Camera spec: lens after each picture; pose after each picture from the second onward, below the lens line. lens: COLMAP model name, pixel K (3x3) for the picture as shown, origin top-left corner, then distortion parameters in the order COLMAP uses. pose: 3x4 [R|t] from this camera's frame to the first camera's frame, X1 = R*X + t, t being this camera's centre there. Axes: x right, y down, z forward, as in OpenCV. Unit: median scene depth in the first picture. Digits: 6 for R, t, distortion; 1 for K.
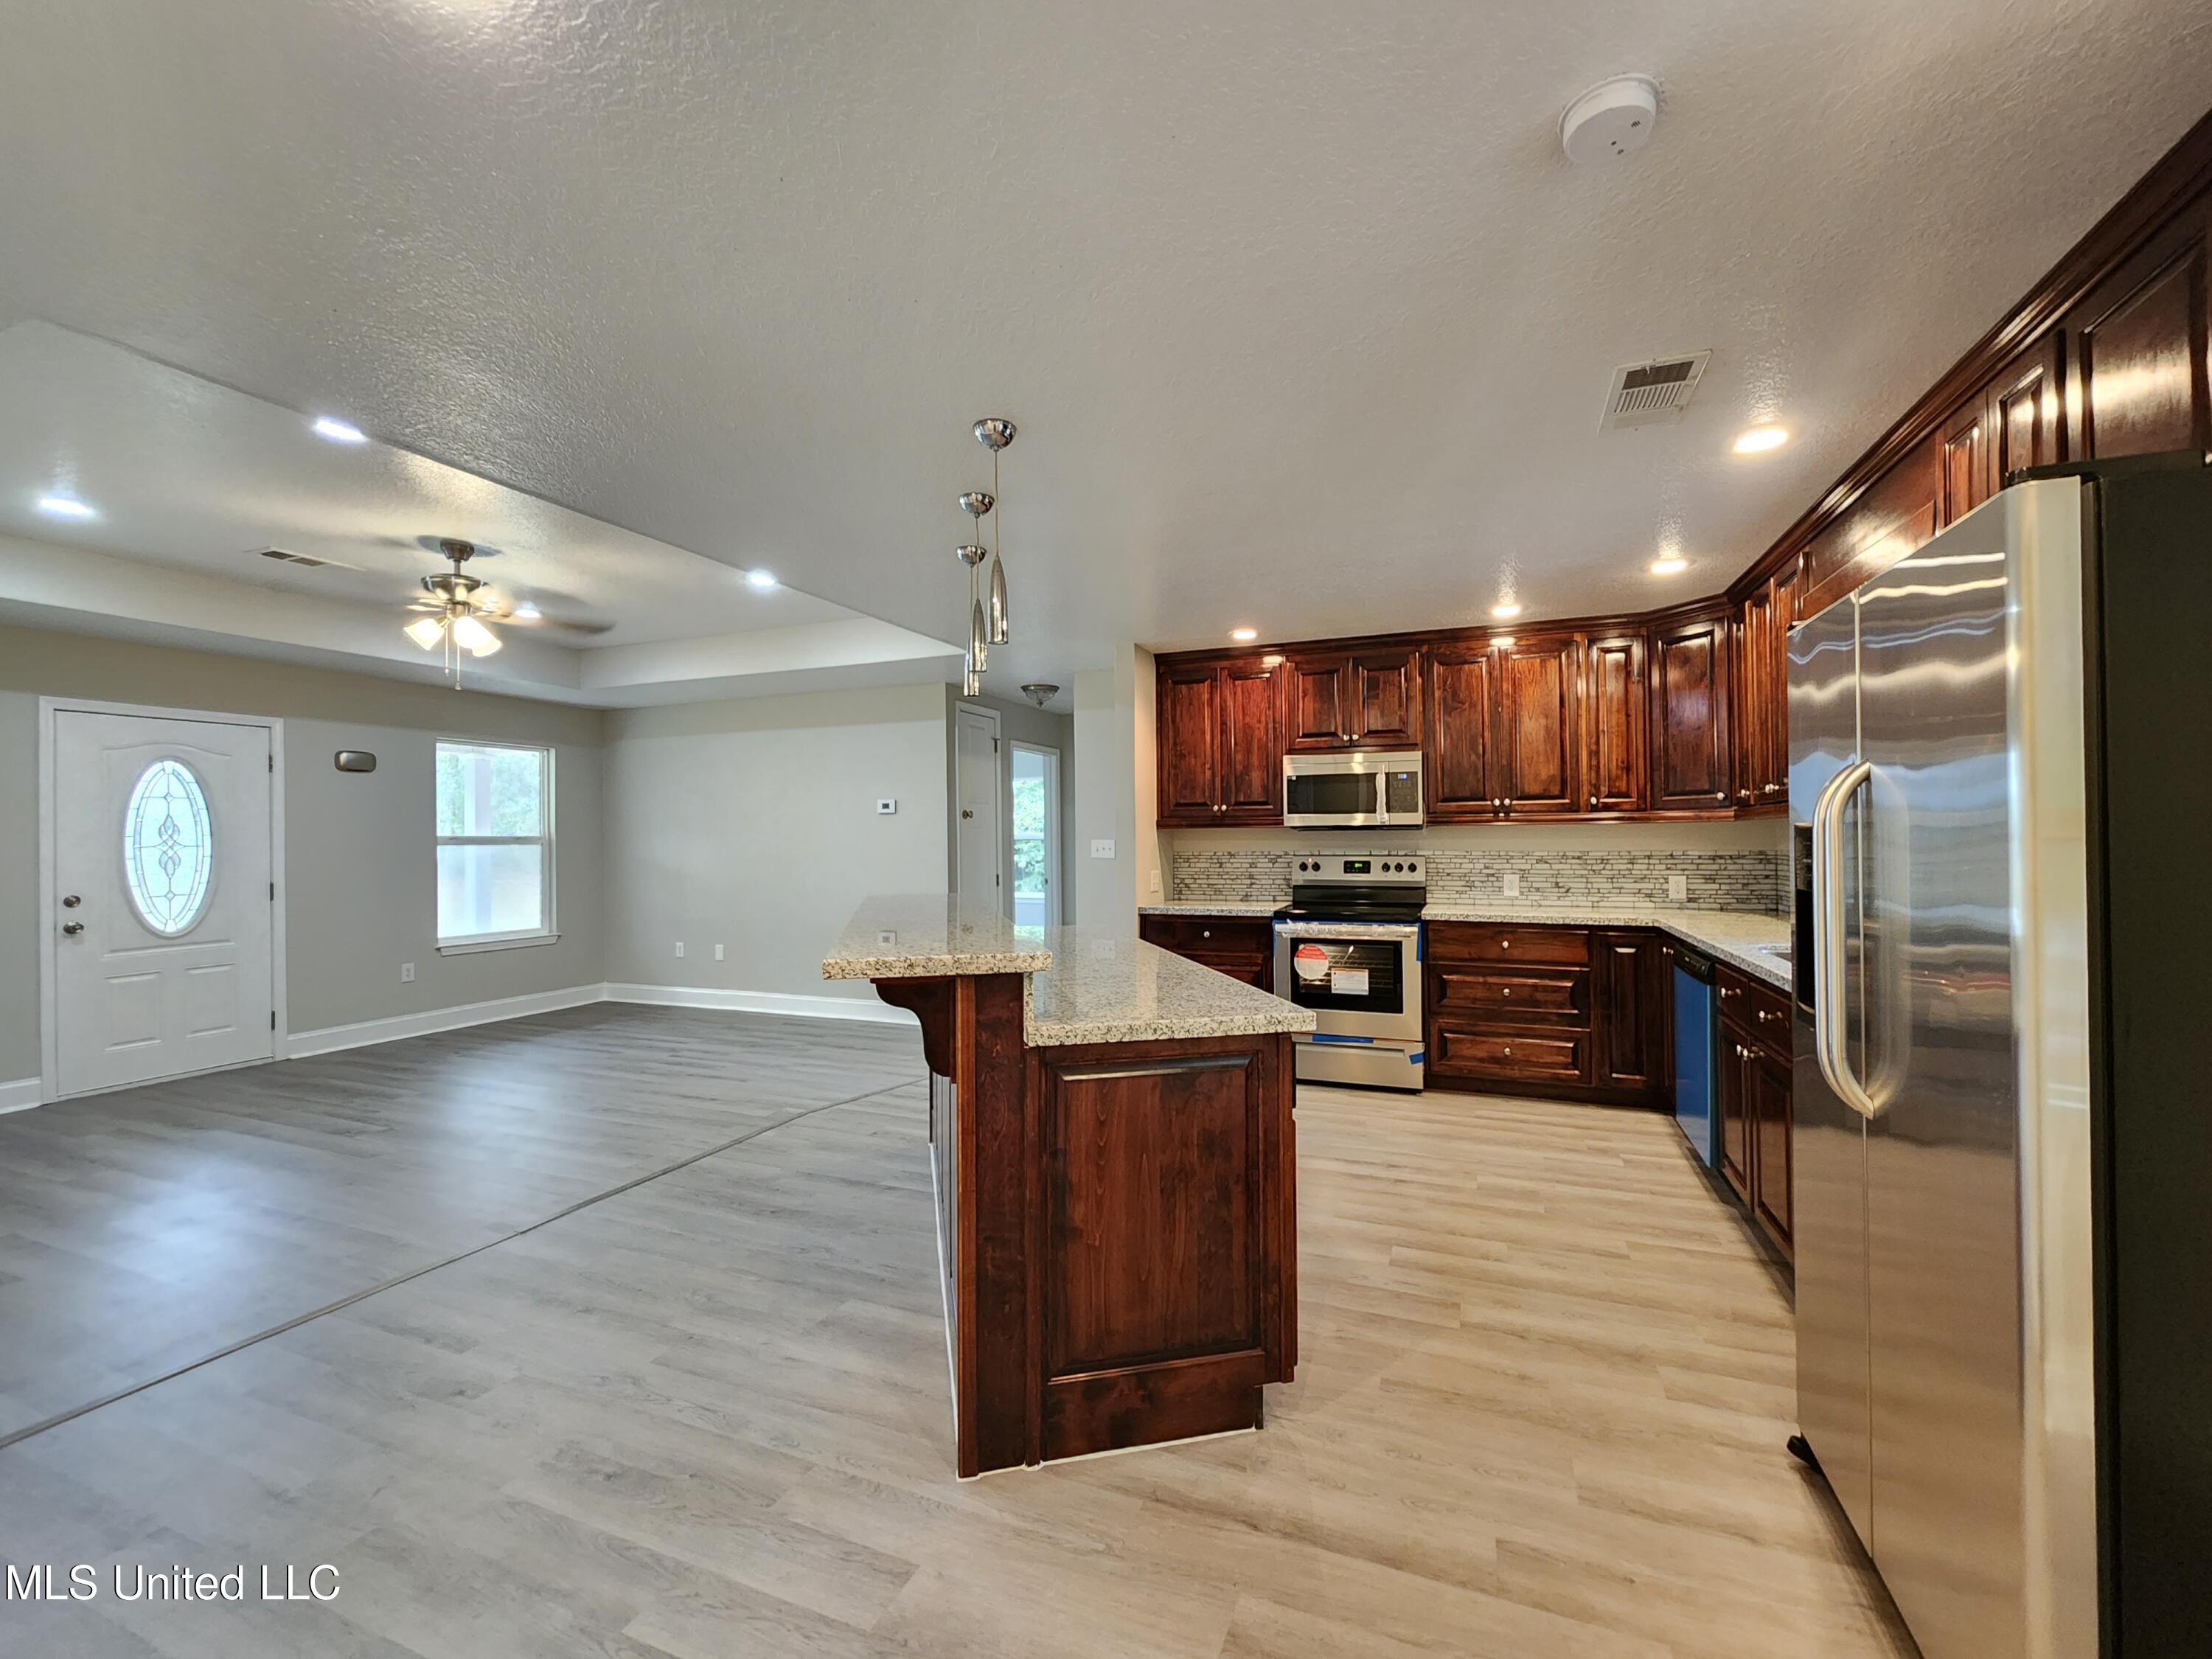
lens RADIAL K [[904.7, 0, 1122.3], [0, 904.7, 825.5], [0, 0, 1]] dist [-0.002412, -0.000459]
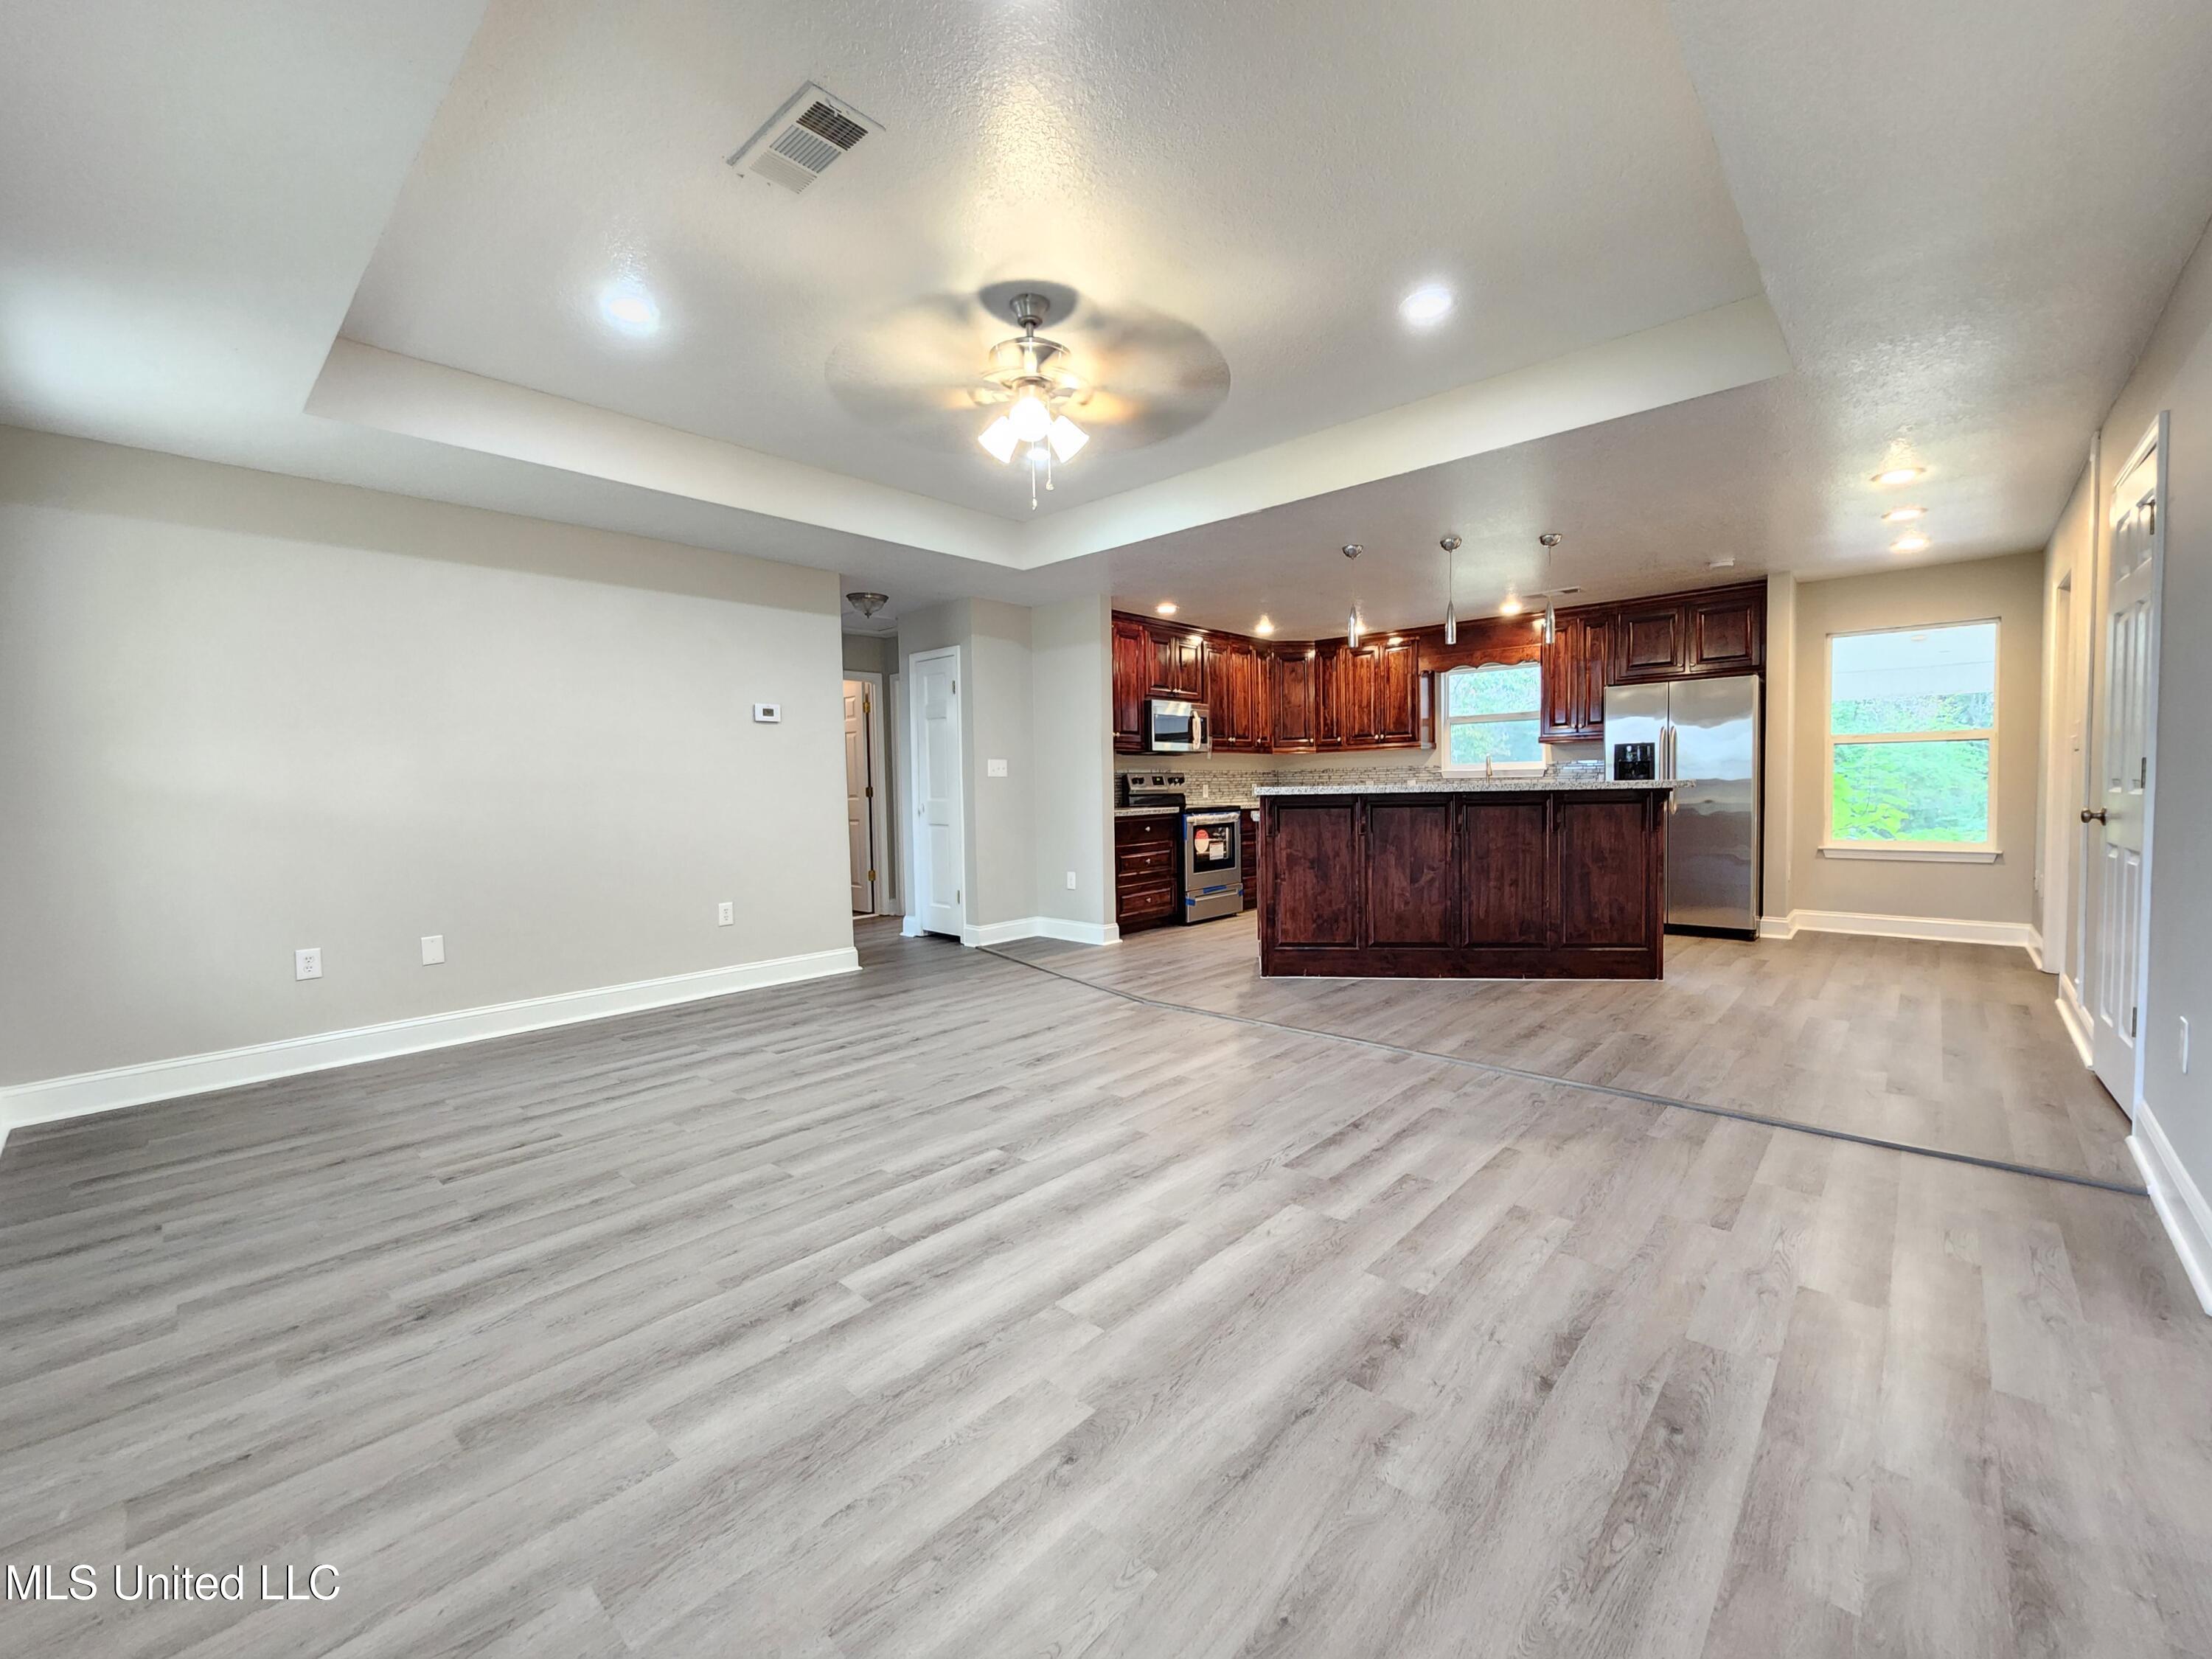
lens RADIAL K [[901.9, 0, 1117.7], [0, 901.9, 820.9], [0, 0, 1]] dist [-0.001676, -0.000354]
pose [[0.354316, -0.036021, 0.934432, -1.166602], [0.004657, 0.999313, 0.036756, 0.059331], [-0.935114, -0.008672, 0.354241, 0.572657]]
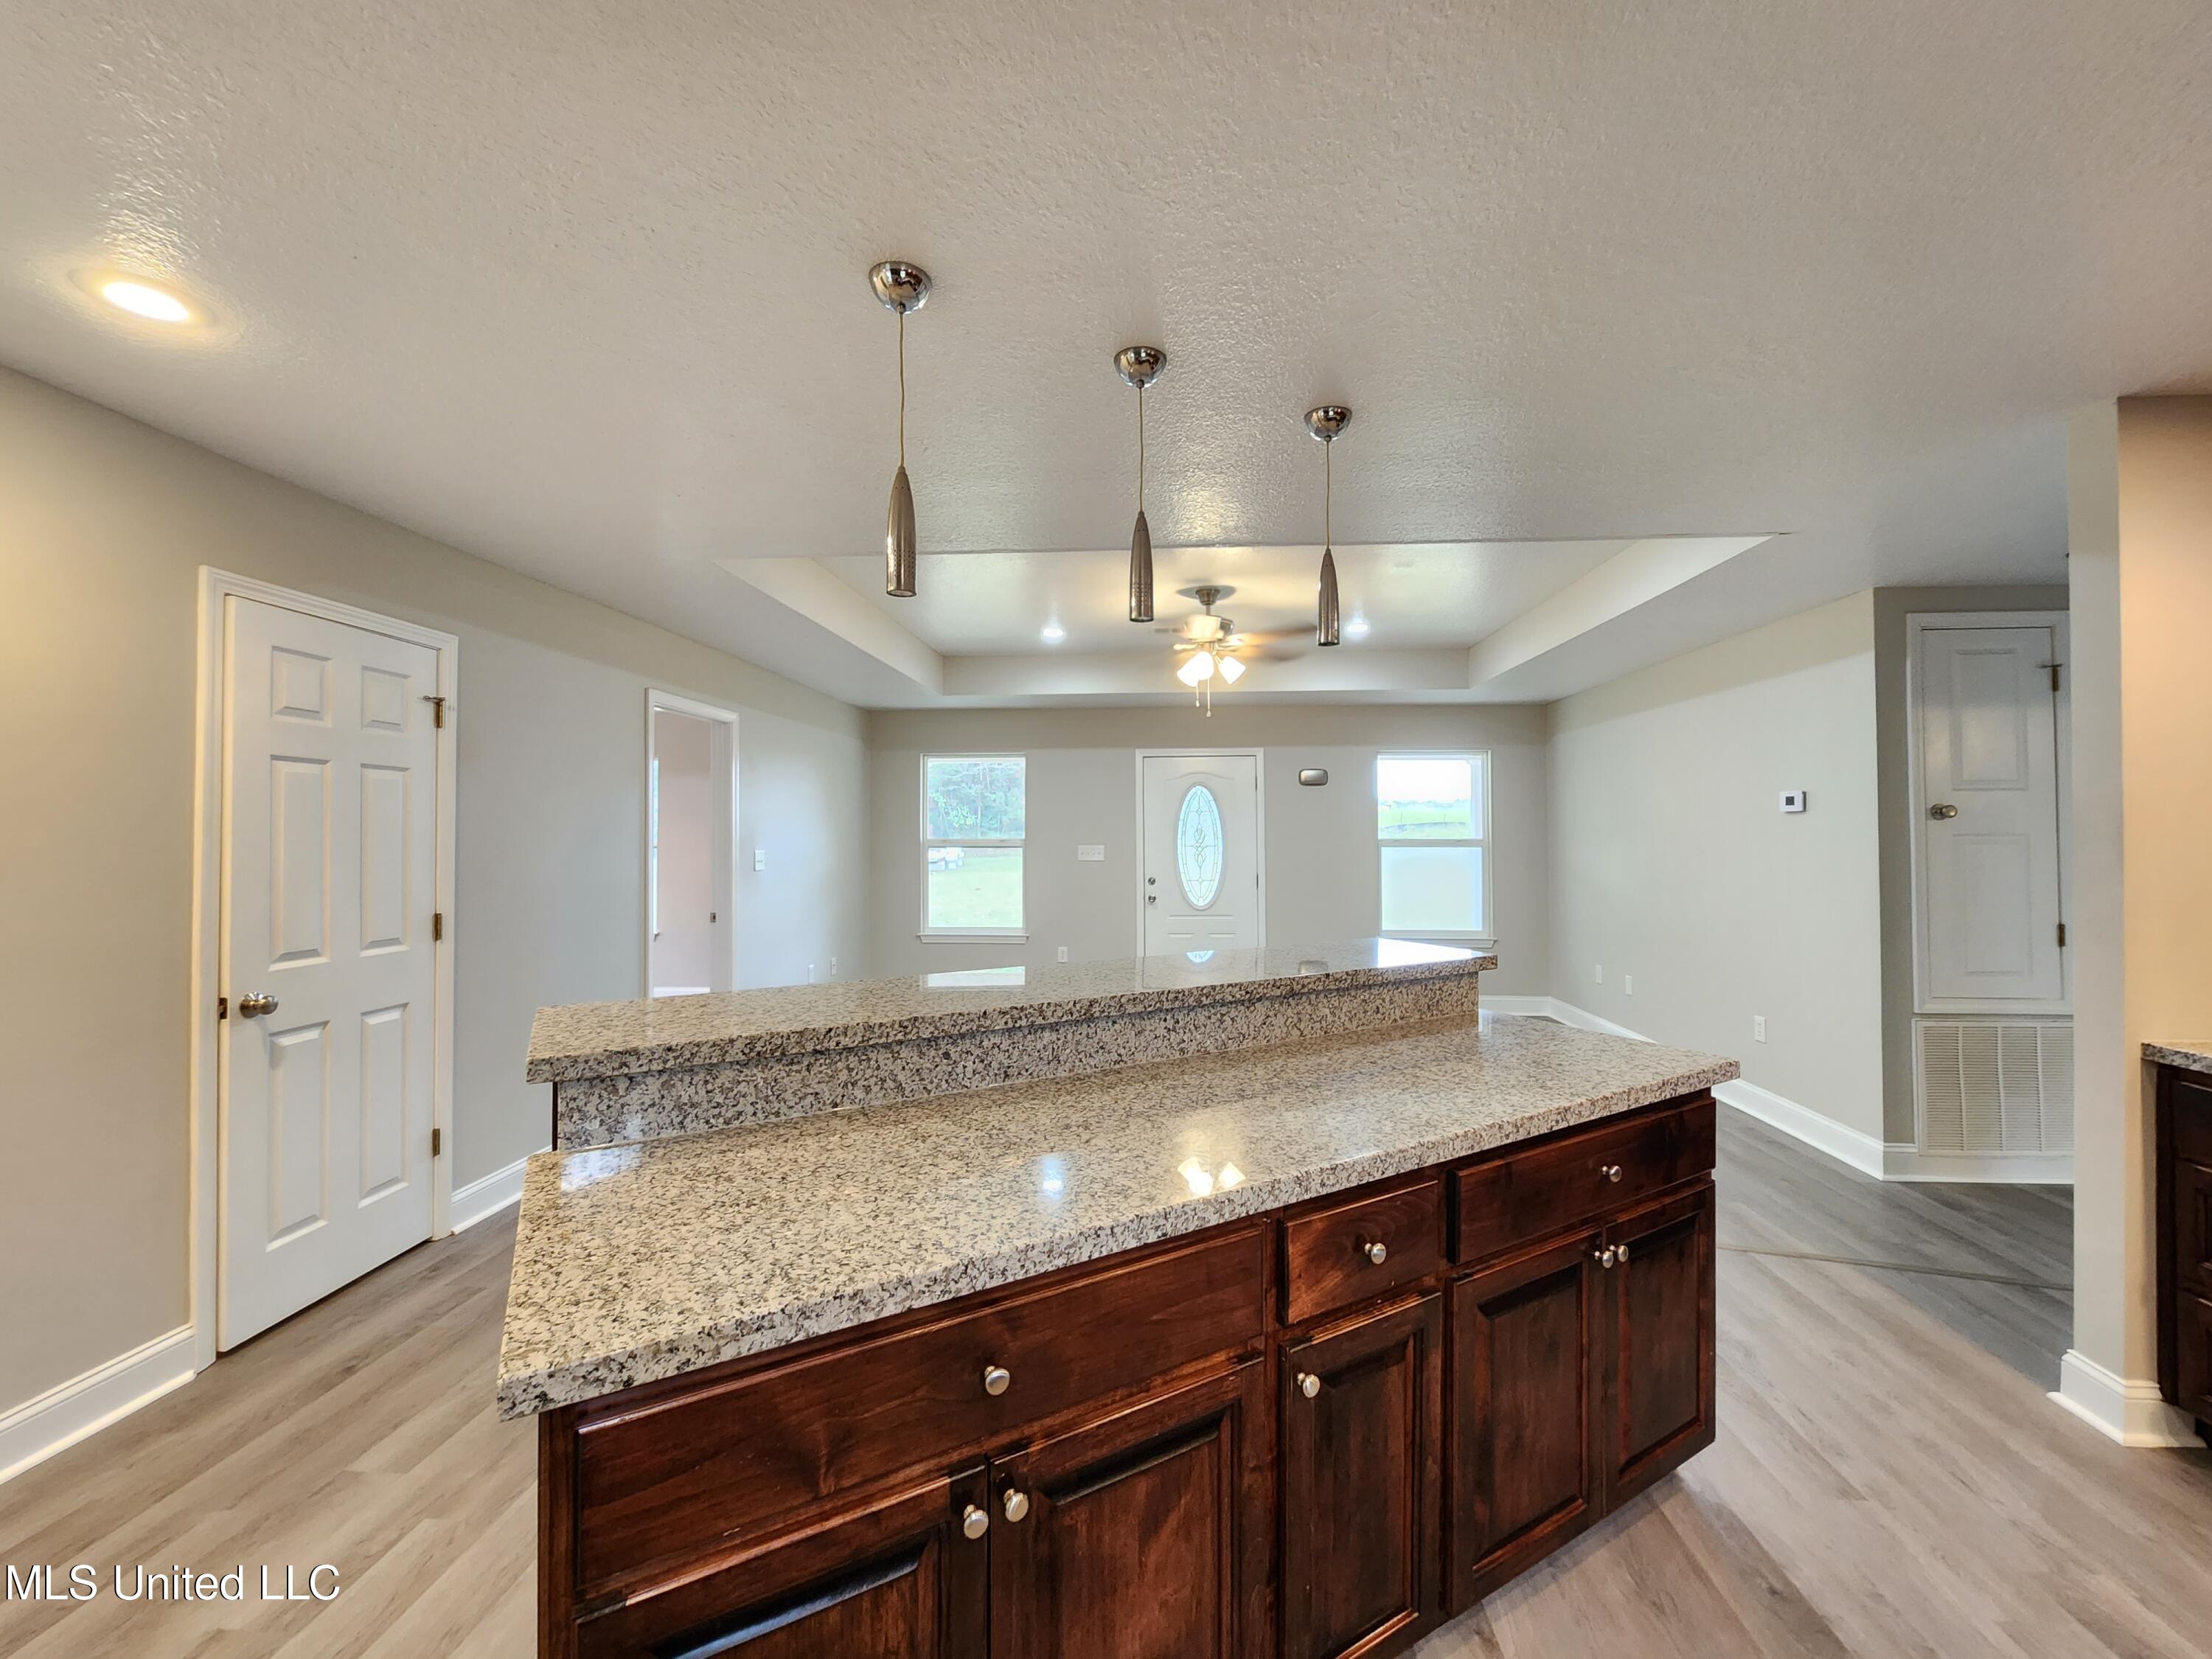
lens RADIAL K [[904.7, 0, 1122.3], [0, 904.7, 825.5], [0, 0, 1]] dist [-0.002412, -0.000459]
pose [[0.304035, -0.001538, -0.952660, 0.273804], [0.010098, 0.999948, 0.001608, -0.012906], [0.952607, -0.010109, 0.304035, 0.455855]]
